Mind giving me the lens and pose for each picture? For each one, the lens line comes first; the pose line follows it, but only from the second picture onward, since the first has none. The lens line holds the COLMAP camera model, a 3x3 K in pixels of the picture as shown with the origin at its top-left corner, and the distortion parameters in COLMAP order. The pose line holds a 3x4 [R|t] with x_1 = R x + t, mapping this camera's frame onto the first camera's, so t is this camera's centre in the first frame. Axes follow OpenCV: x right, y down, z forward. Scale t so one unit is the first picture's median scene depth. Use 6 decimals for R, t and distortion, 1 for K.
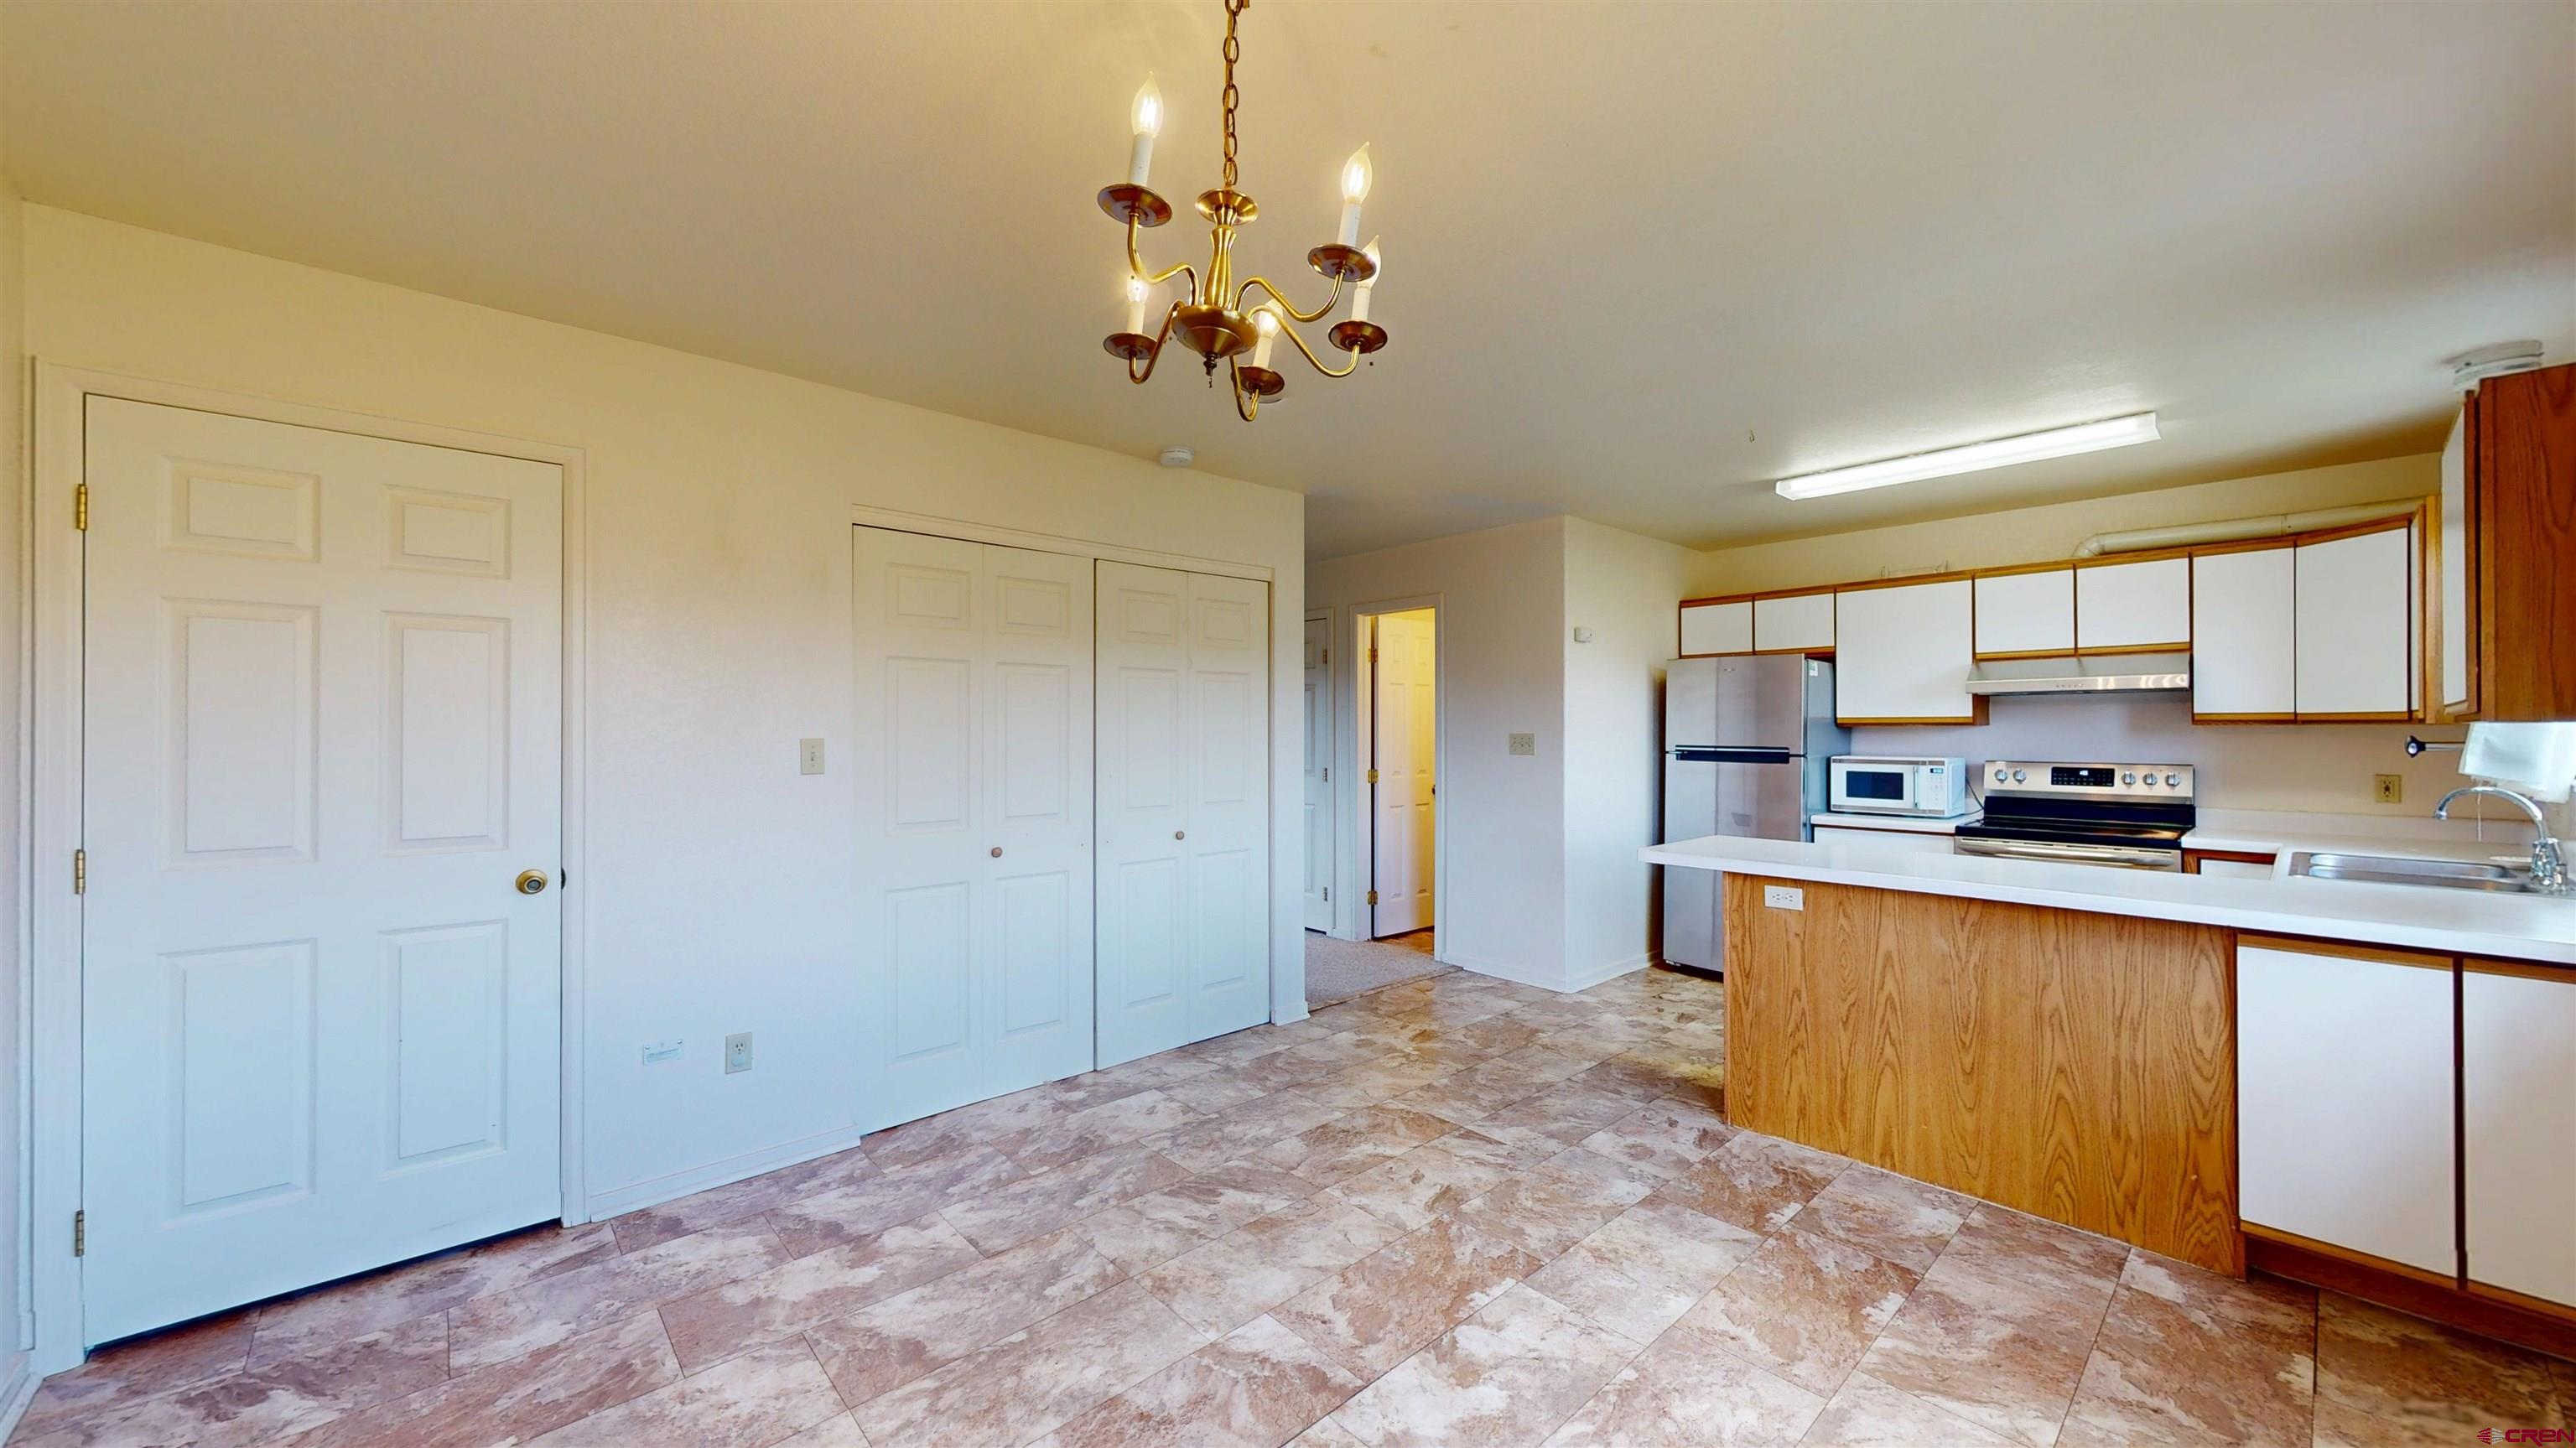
lens RADIAL K [[948.6, 0, 1281.9], [0, 948.6, 726.3], [0, 0, 1]] dist [-0.000123, 0.000190]
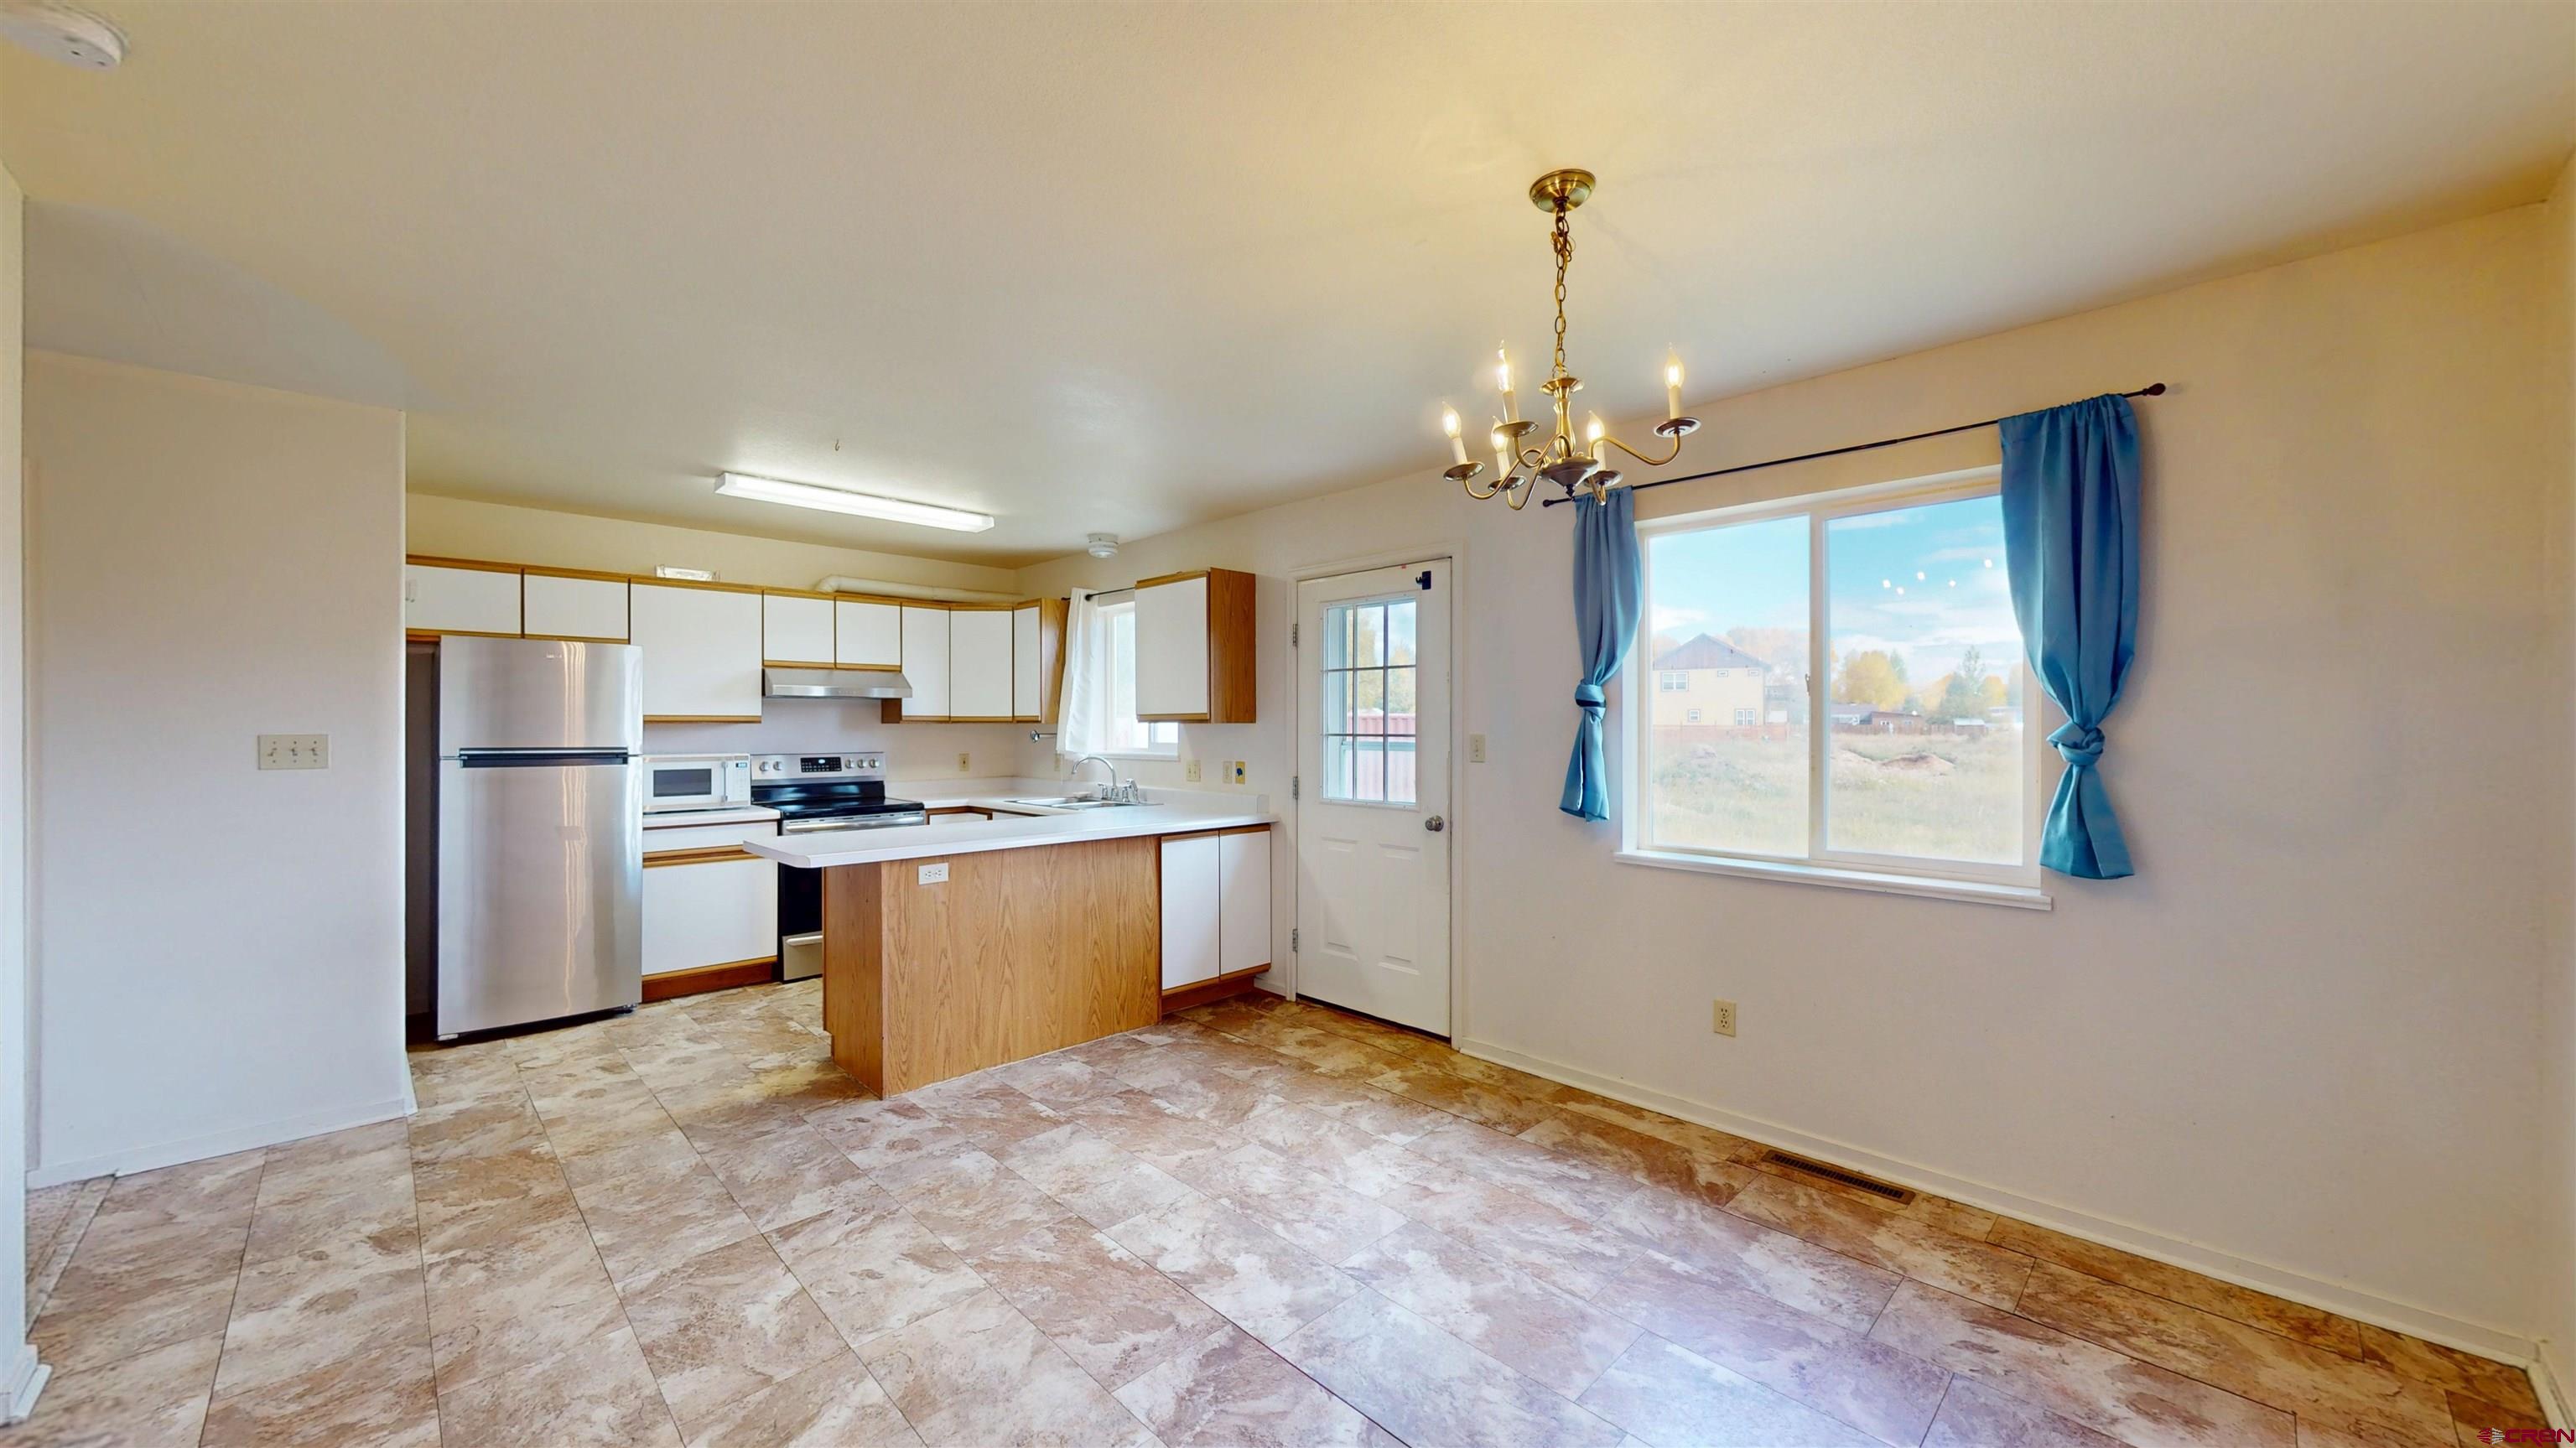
lens RADIAL K [[948.6, 0, 1294.5], [0, 948.6, 723.7], [0, 0, 1]] dist [-0.000123, 0.000190]
pose [[-0.046942, 0.001585, 0.998896, -0.620871], [-0.001041, 0.999998, -0.001636, 0.000824], [-0.998897, -0.001117, -0.046940, 0.600700]]
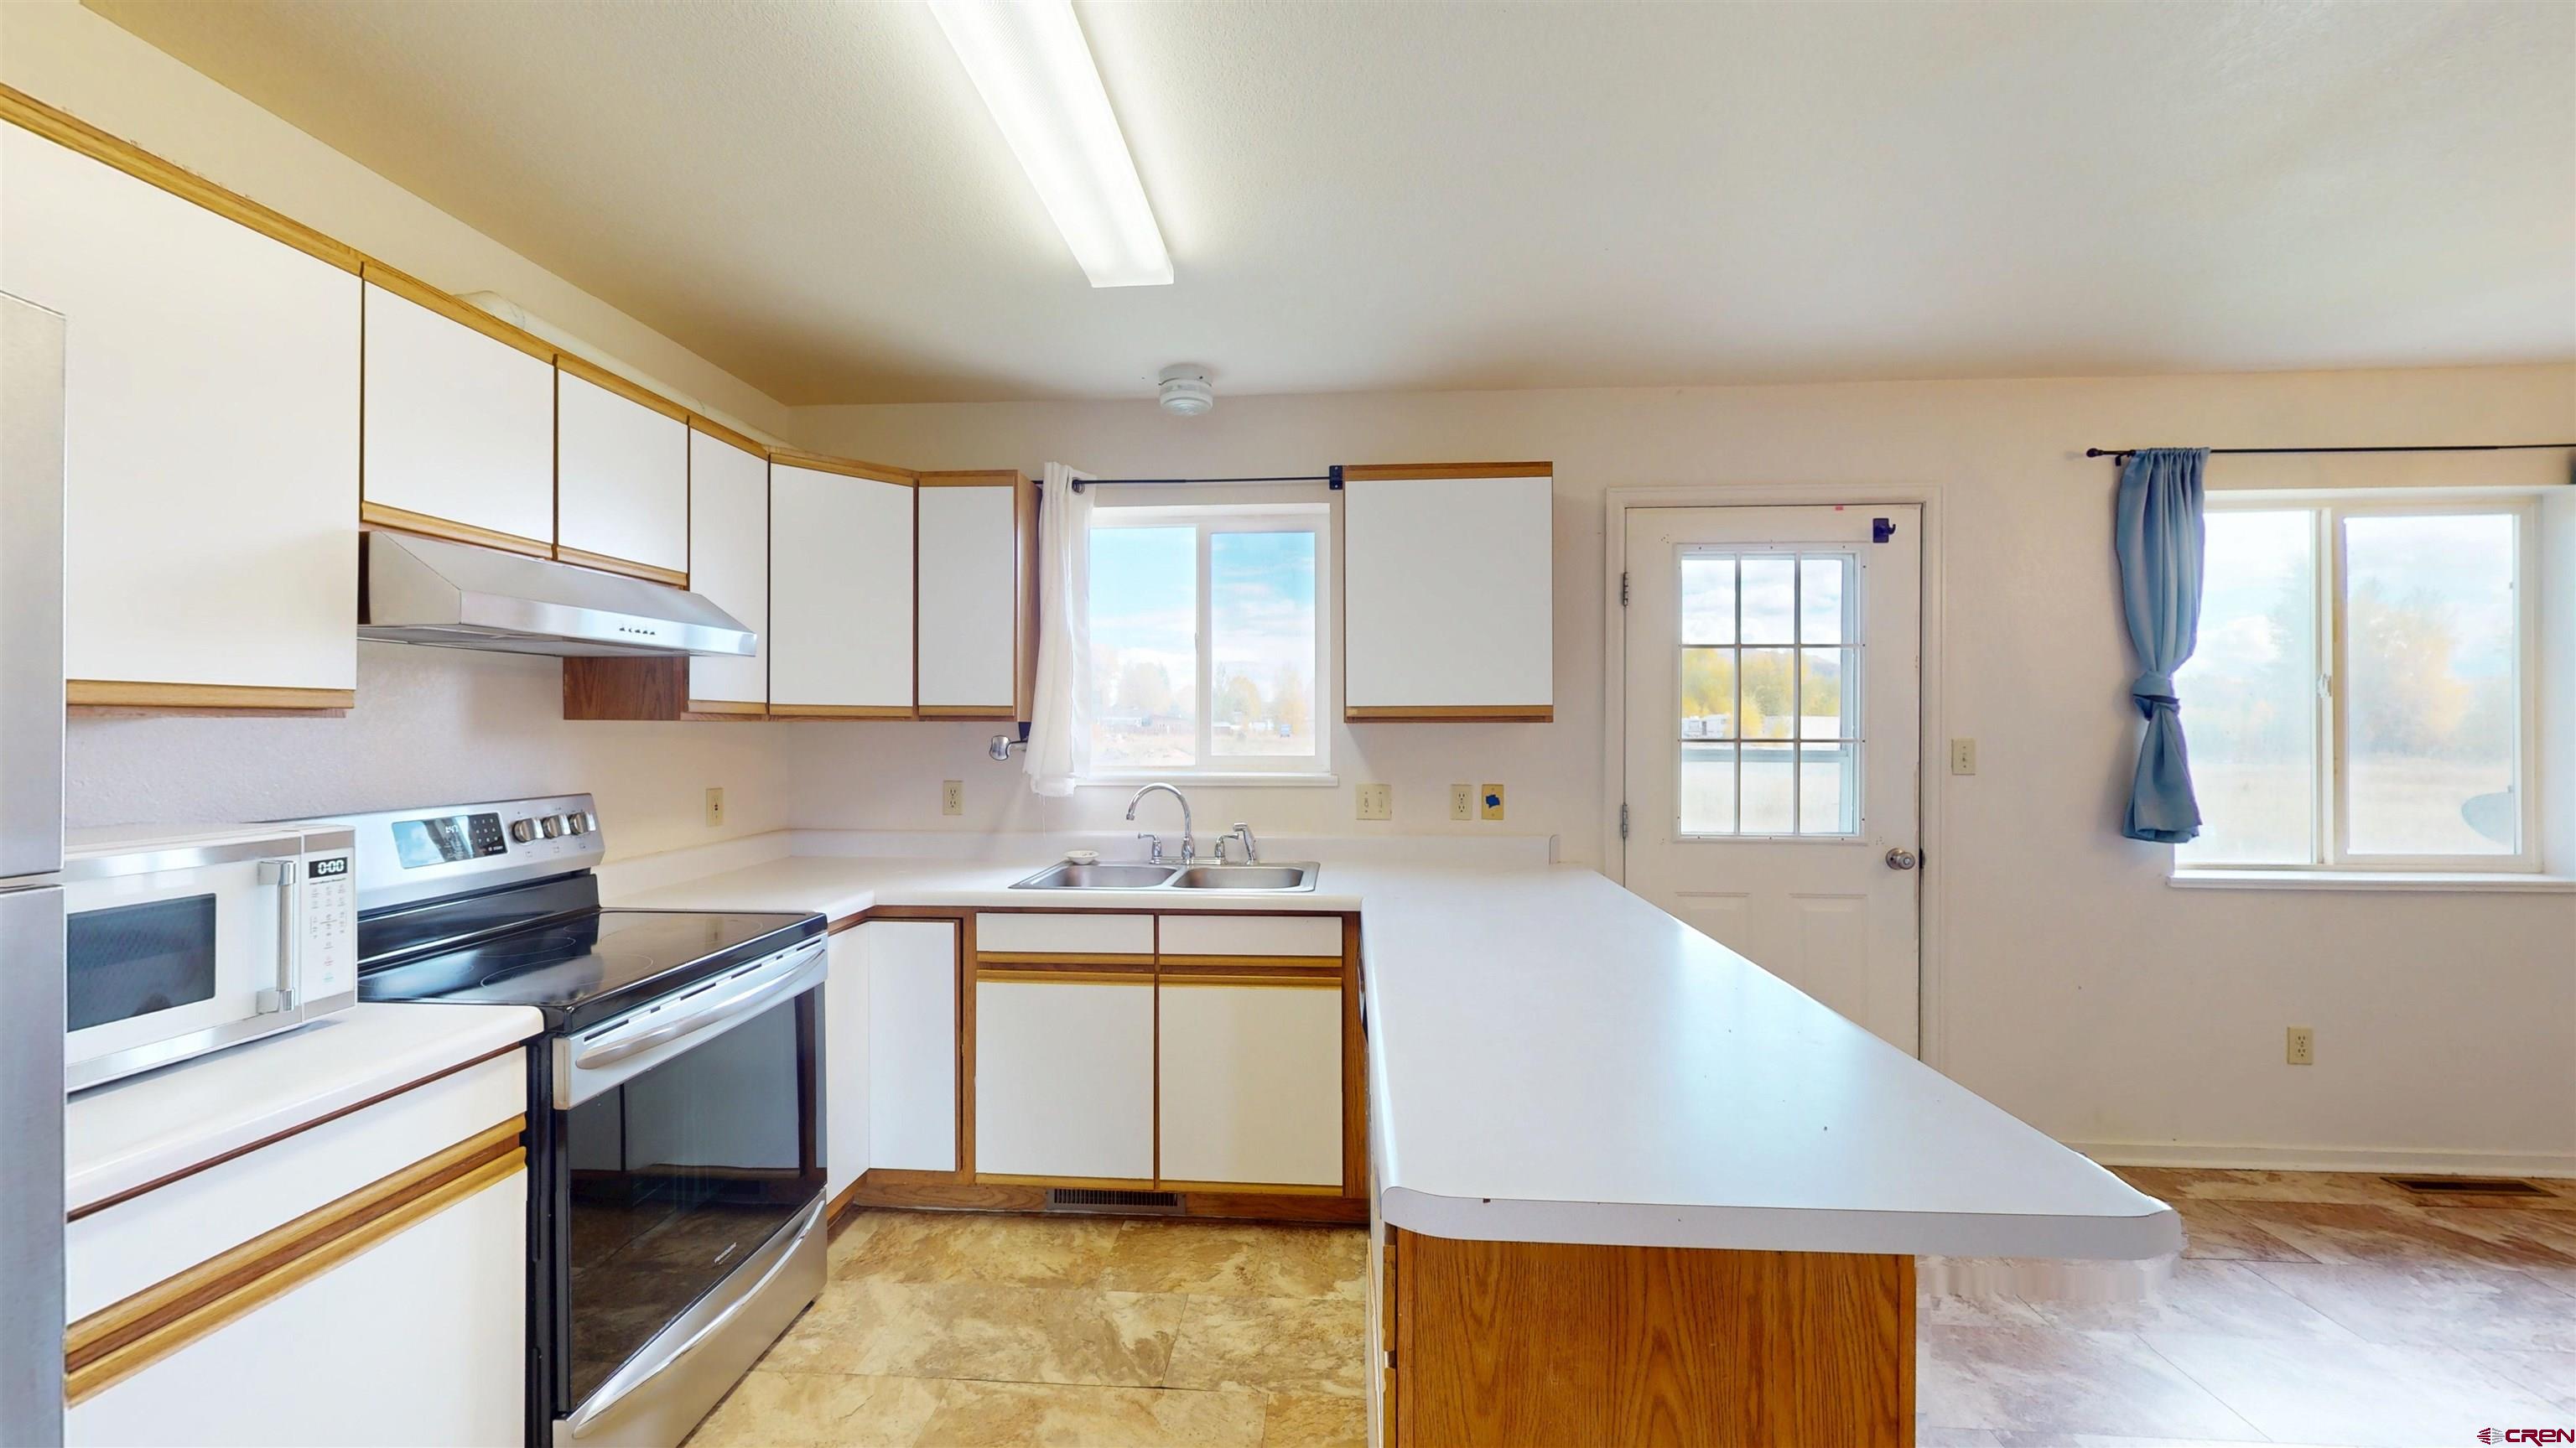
lens RADIAL K [[948.6, 0, 1291.5], [0, 948.6, 725.2], [0, 0, 1]] dist [-0.000123, 0.000190]
pose [[-0.699907, 0.000566, 0.714234, 0.381759], [-0.001656, 0.999996, -0.002415, 0.002723], [-0.714232, -0.002874, -0.699903, 1.436644]]
